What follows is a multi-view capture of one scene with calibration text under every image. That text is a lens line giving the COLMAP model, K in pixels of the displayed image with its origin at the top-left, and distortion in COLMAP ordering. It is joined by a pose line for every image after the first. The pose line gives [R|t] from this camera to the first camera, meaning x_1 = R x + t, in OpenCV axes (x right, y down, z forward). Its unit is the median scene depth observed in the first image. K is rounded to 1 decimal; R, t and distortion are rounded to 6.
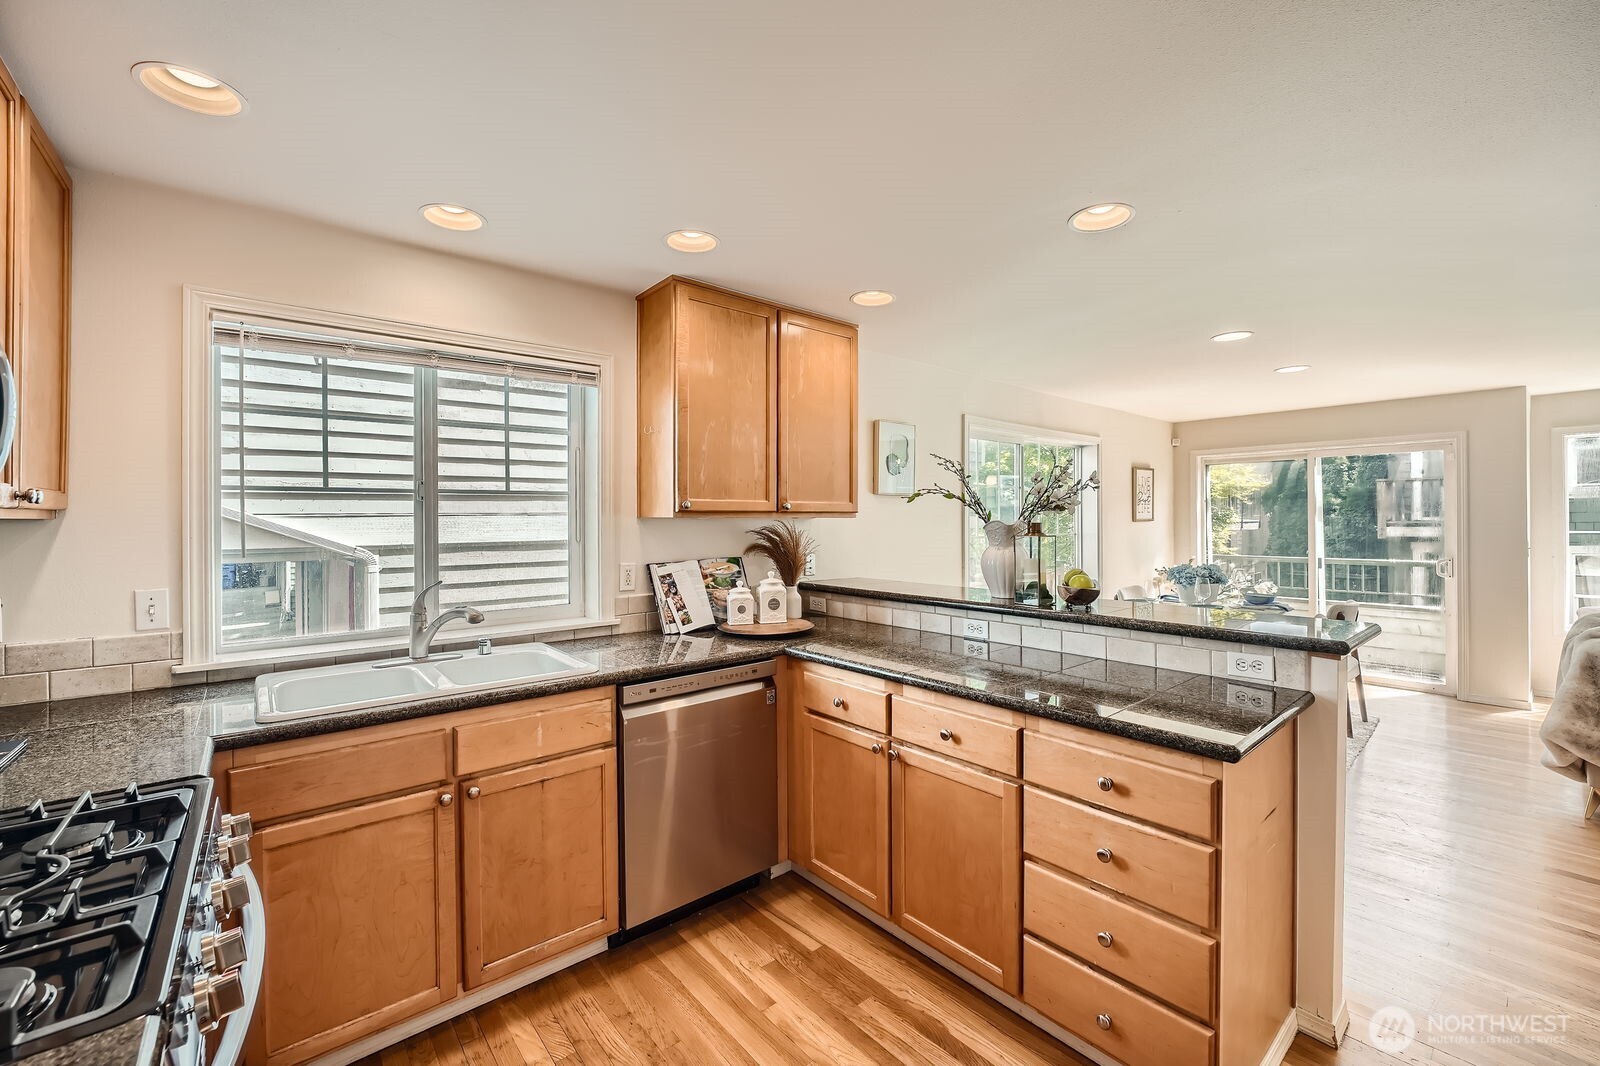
lens RADIAL K [[647.2, 0, 799.3], [0, 647.2, 521.3], [0, 0, 1]] dist [-0.019424, 0.001200]
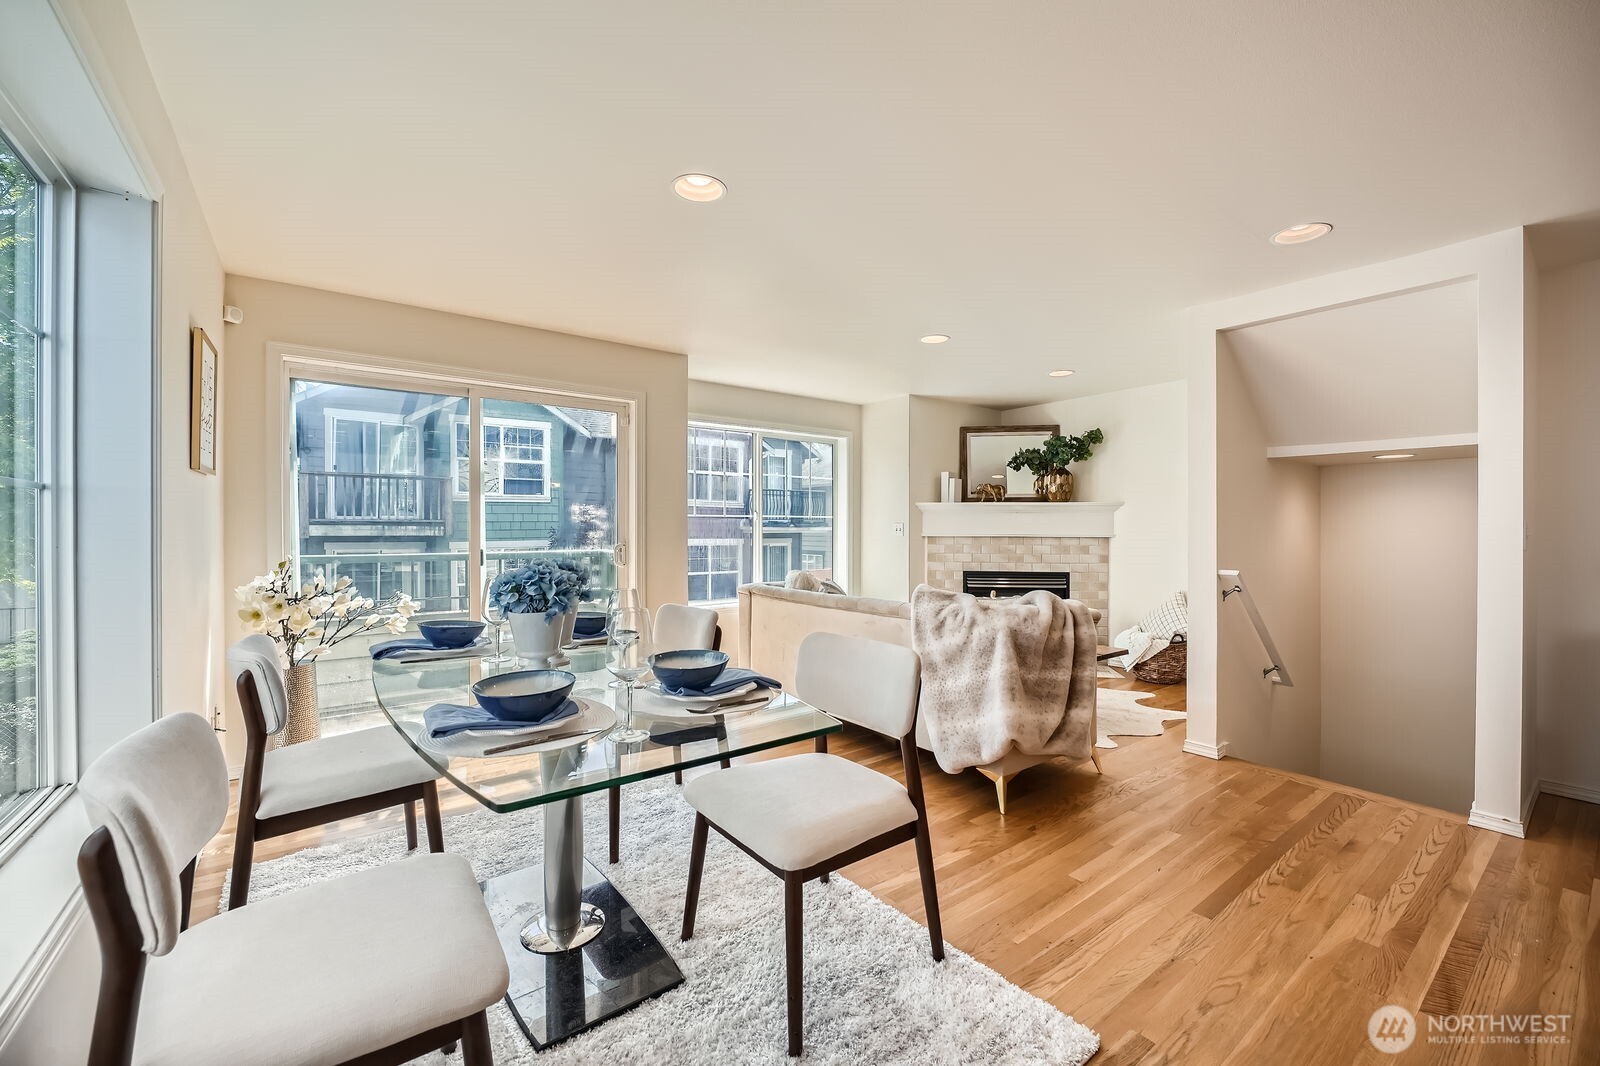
lens RADIAL K [[639.7, 0, 797.2], [0, 639.7, 532.2], [0, 0, 1]] dist [-0.013566, -0.000893]
pose [[0.048849, -0.001135, 0.998806, 0.348305], [-0.001679, 0.999998, 0.001219, 0.077581], [-0.998805, -0.001737, 0.048847, 1.323280]]
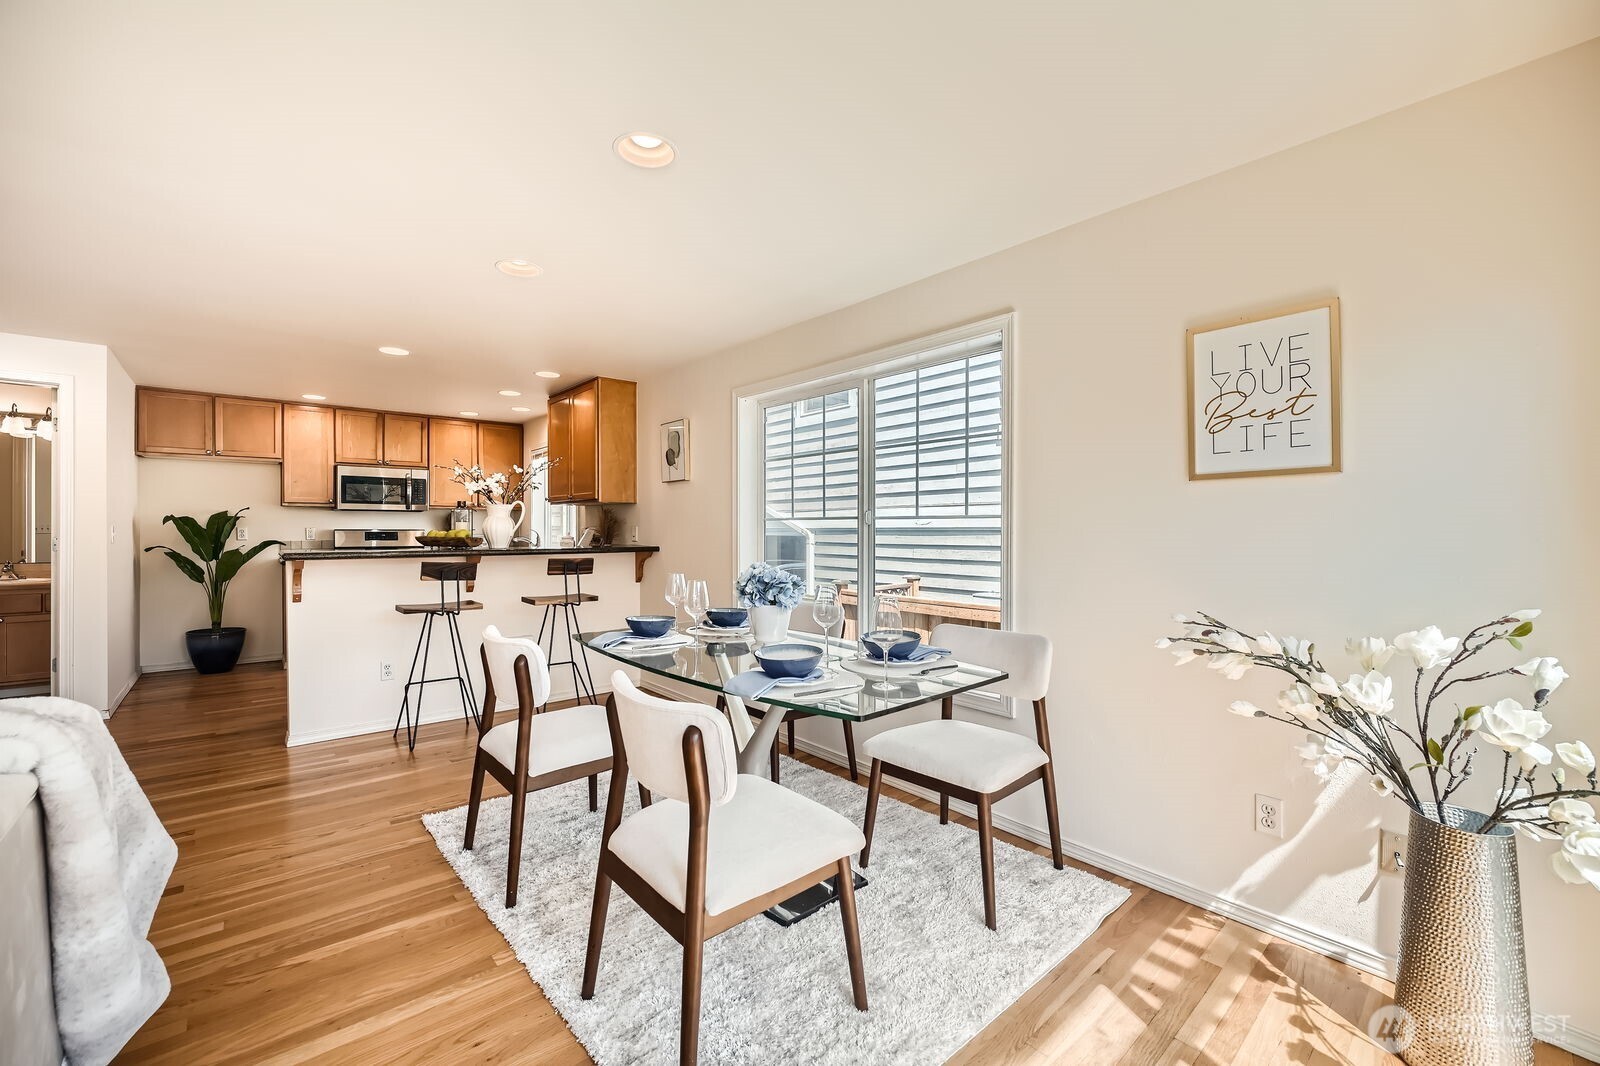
lens RADIAL K [[647.2, 0, 801.9], [0, 647.2, 531.7], [0, 0, 1]] dist [-0.019424, 0.001200]
pose [[0.023412, 0.009299, -0.999683, 1.862906], [-0.004577, 0.999947, 0.009194, 0.056247], [0.999715, 0.004360, 0.023454, 1.647288]]
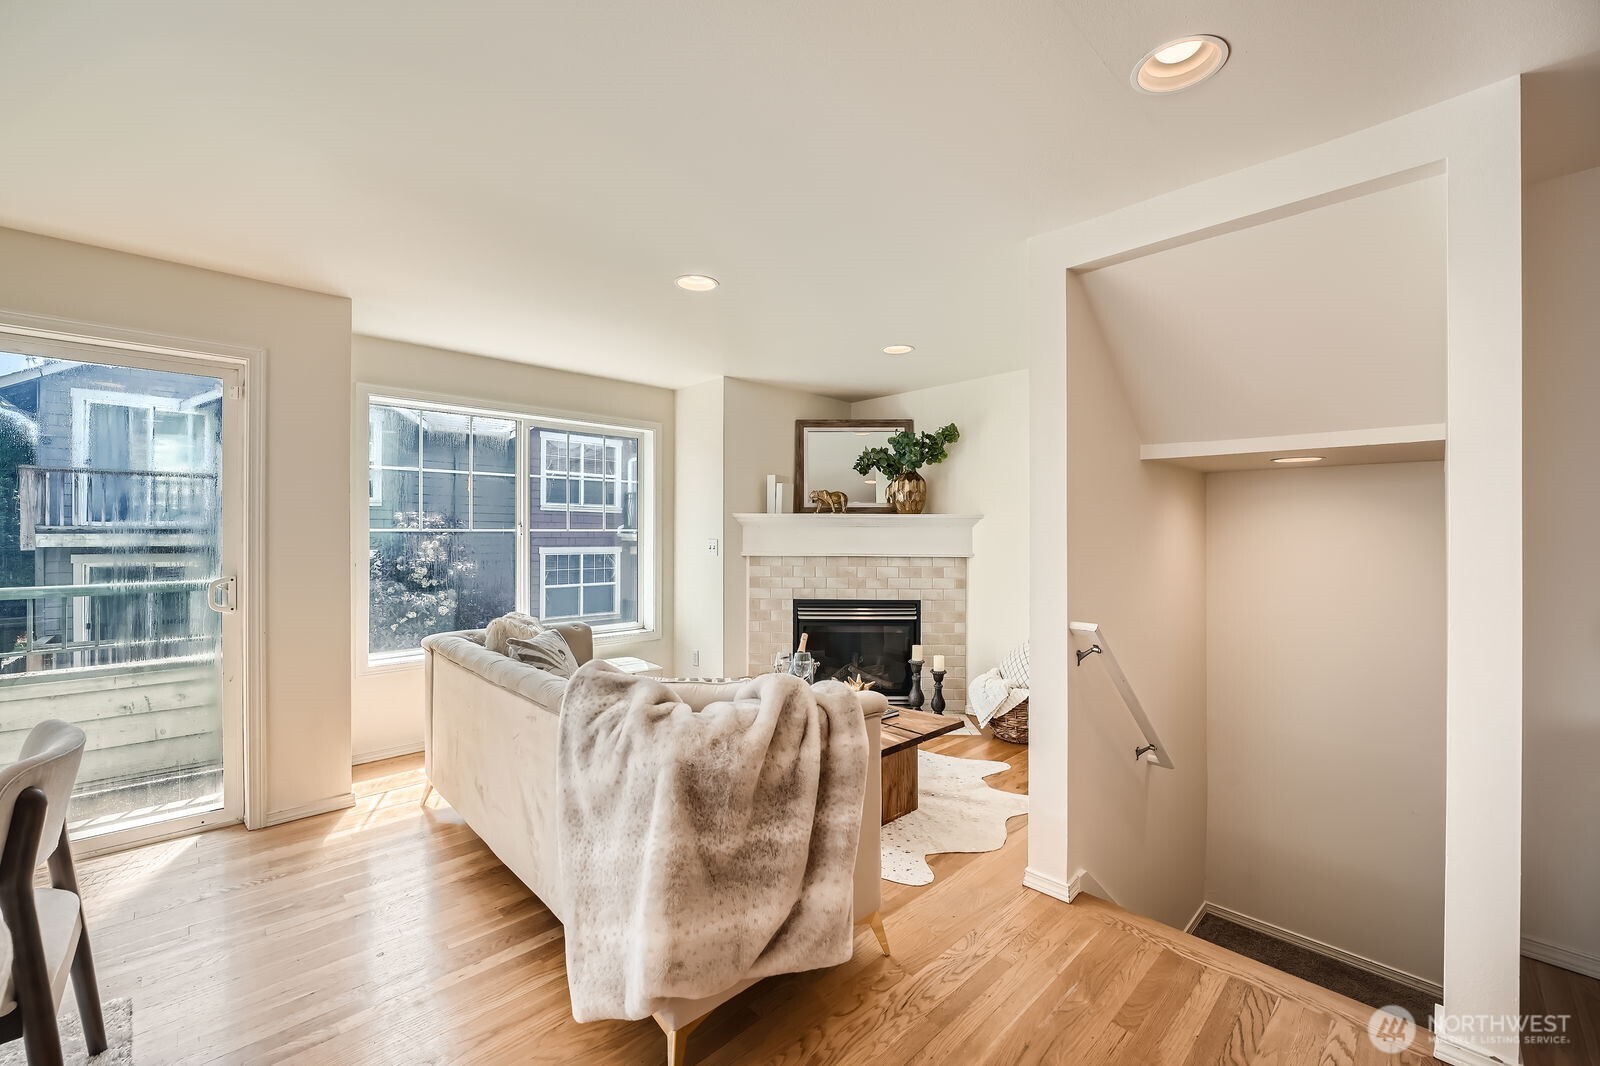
lens RADIAL K [[639.7, 0, 794.8], [0, 639.7, 532.3], [0, 0, 1]] dist [-0.013566, -0.000893]
pose [[-0.071784, 0.003974, 0.997412, 0.797559], [-0.002716, 0.999988, -0.004180, 0.038085], [-0.997416, -0.003009, -0.071772, 0.996698]]
